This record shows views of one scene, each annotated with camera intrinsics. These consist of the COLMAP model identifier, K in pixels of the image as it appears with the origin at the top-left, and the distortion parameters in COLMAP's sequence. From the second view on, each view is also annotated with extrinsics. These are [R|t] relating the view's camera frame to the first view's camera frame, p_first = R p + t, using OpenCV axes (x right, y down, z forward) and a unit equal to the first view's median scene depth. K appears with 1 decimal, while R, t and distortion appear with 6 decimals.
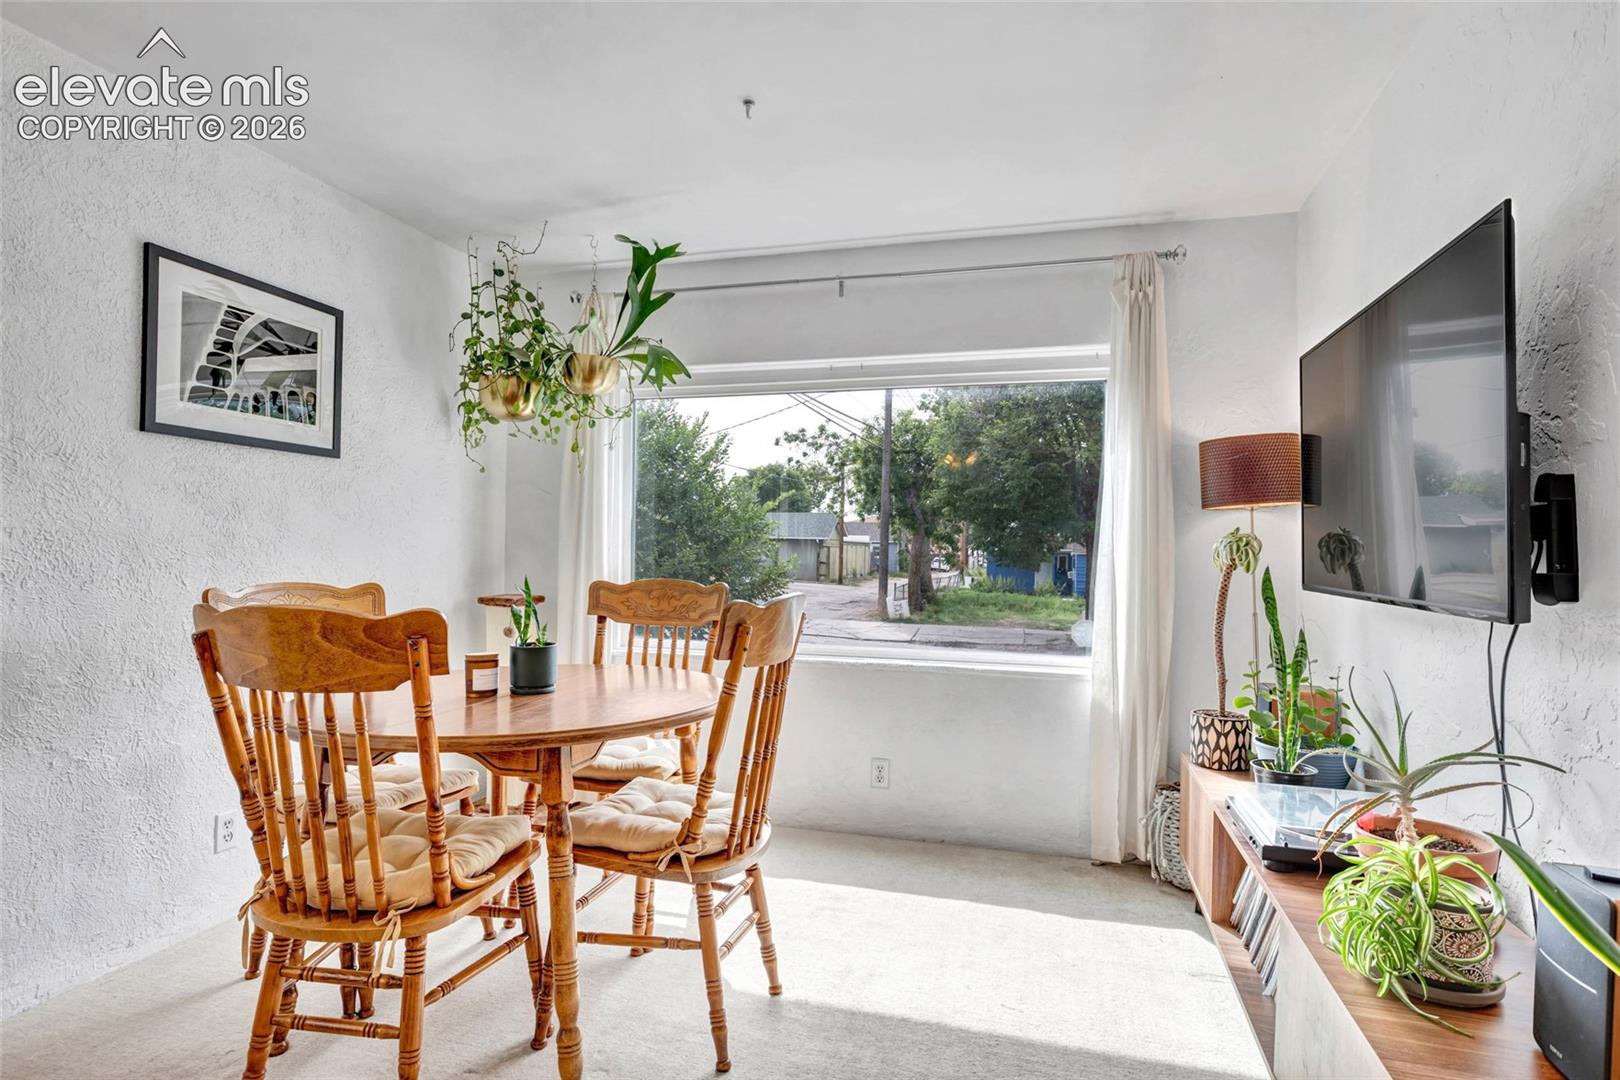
lens RADIAL K [[856.9, 0, 813.1], [0, 856.9, 545.4], [0, 0, 1]] dist [0.002492, -0.000216]
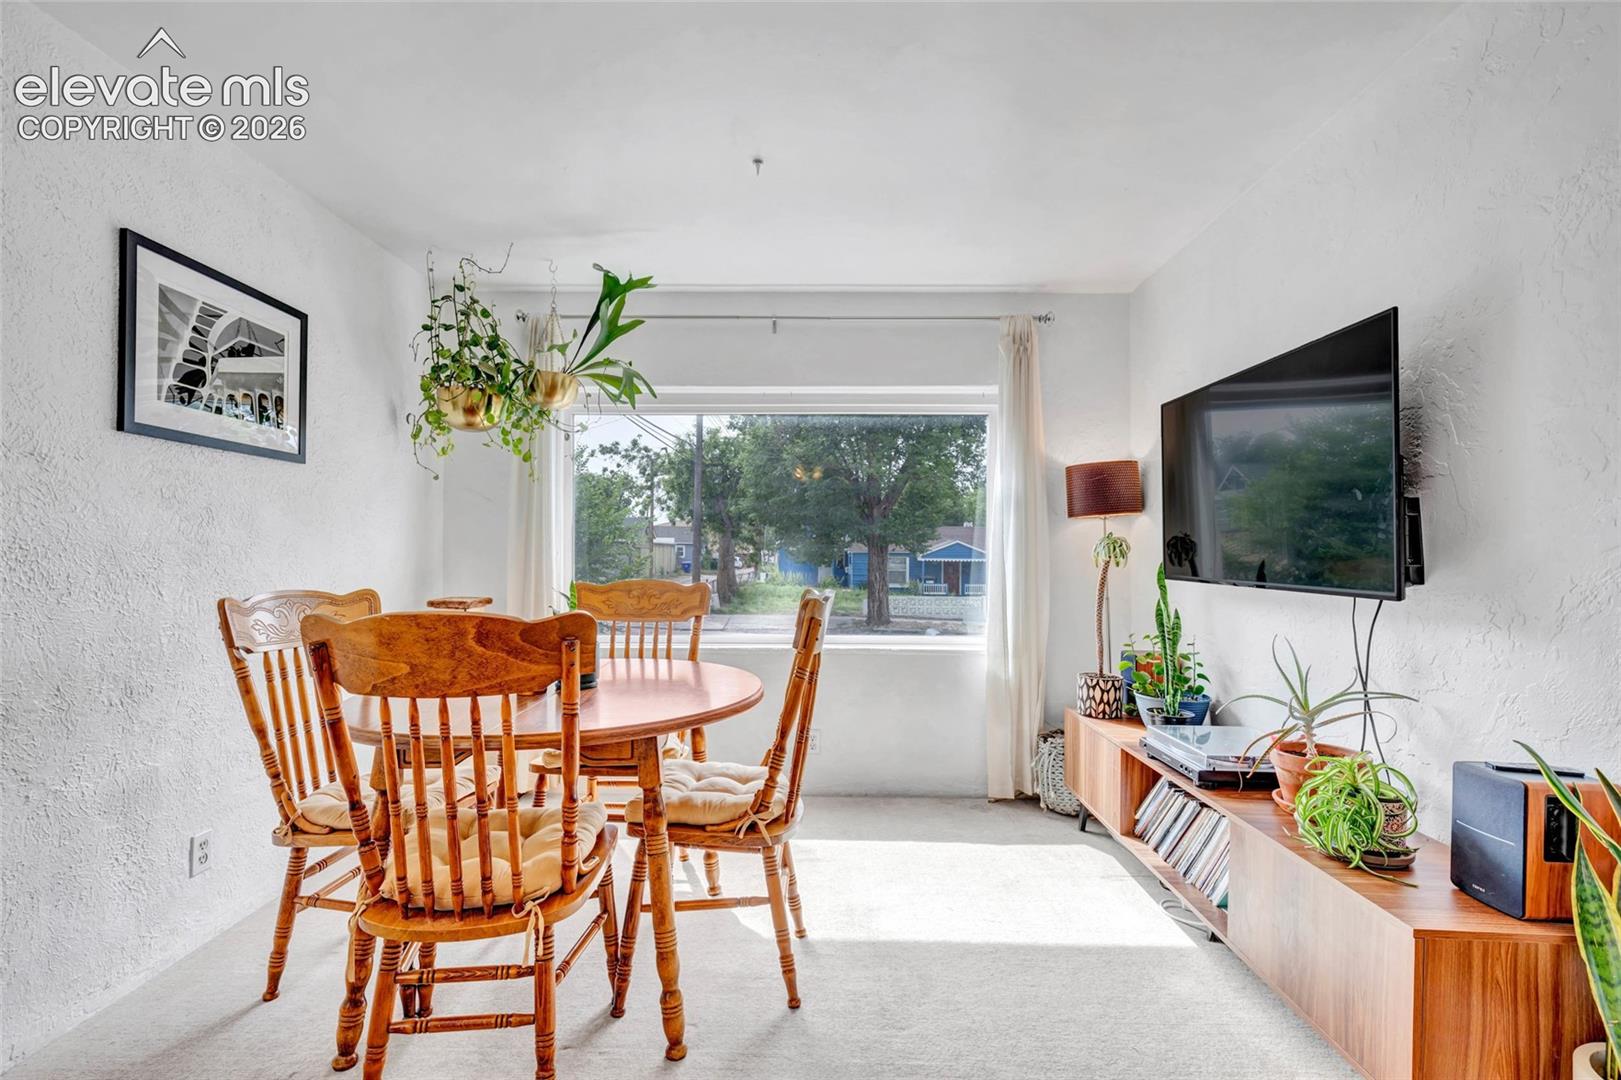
lens RADIAL K [[744.3, 0, 815.2], [0, 744.3, 545.5], [0, 0, 1]] dist [0.010049, -0.002150]
pose [[0.965888, -0.006189, 0.258886, -0.239423], [0.006443, 0.999979, -0.000132, -0.003775], [-0.258880, 0.001795, 0.965908, 0.018565]]
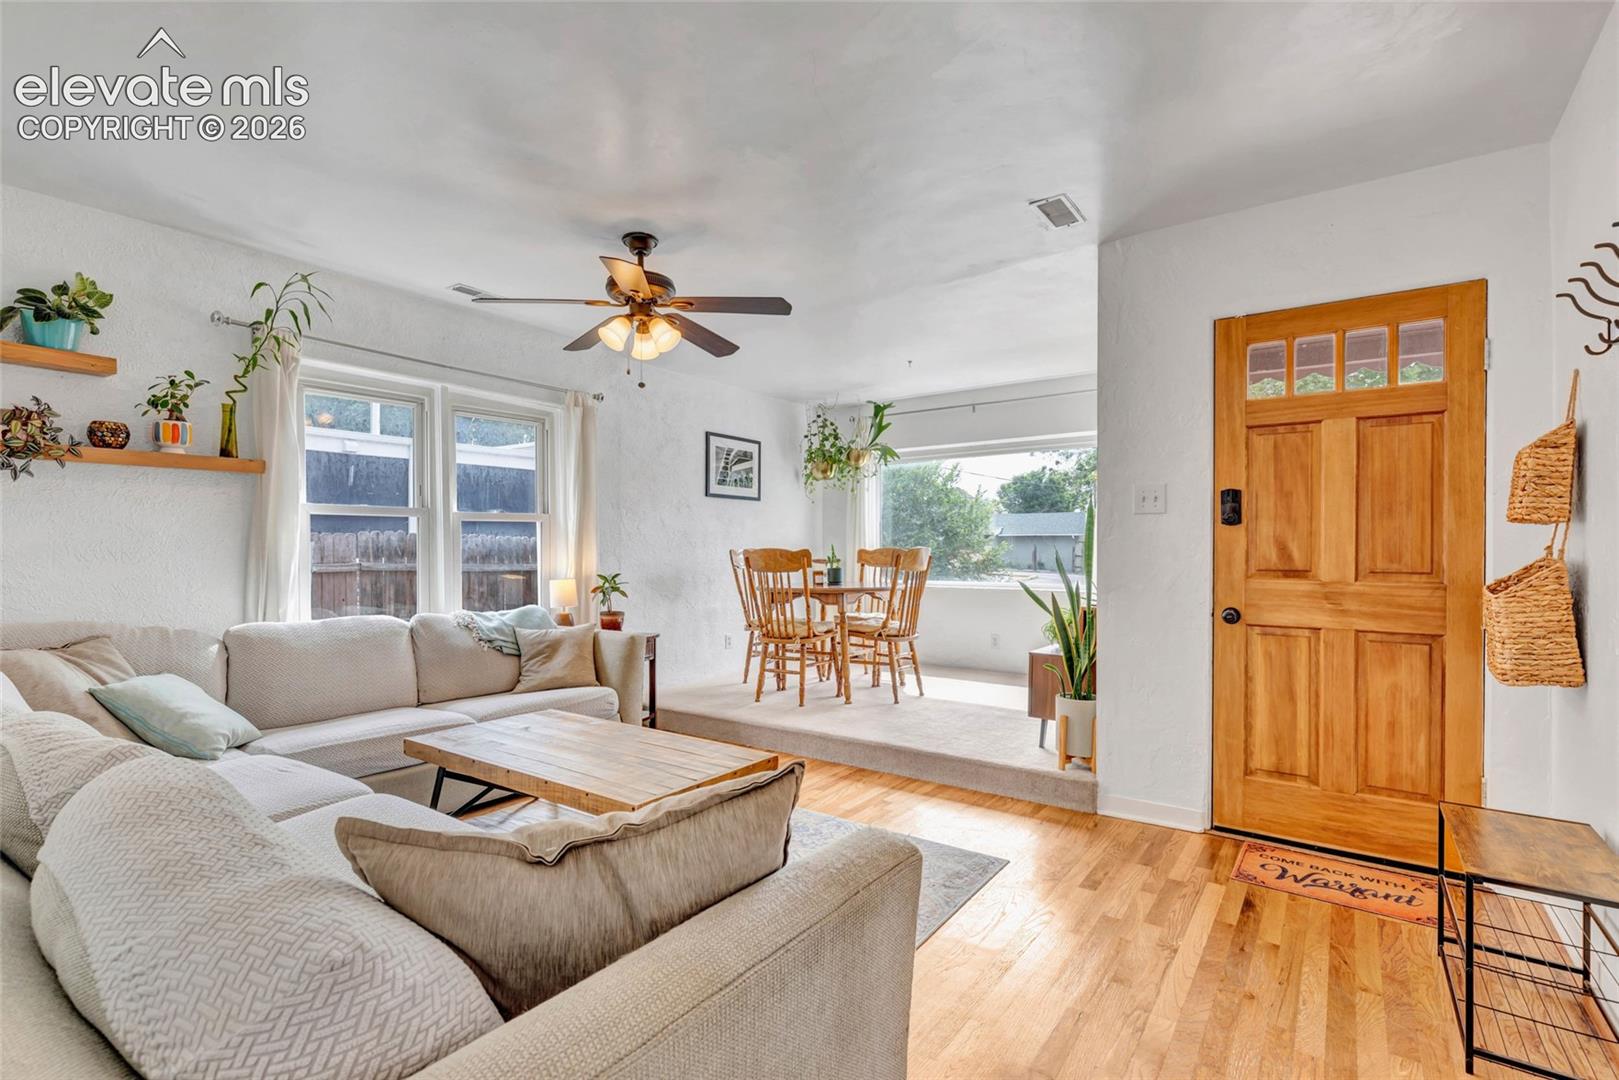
lens RADIAL K [[743.3, 0, 810.9], [0, 743.3, 542.3], [0, 0, 1]] dist [0.010049, -0.002150]
pose [[0.938931, -0.016363, -0.343715, 0.373986], [0.015447, 0.999866, -0.005401, 0.036886], [0.343757, -0.000238, 0.939058, -1.123117]]
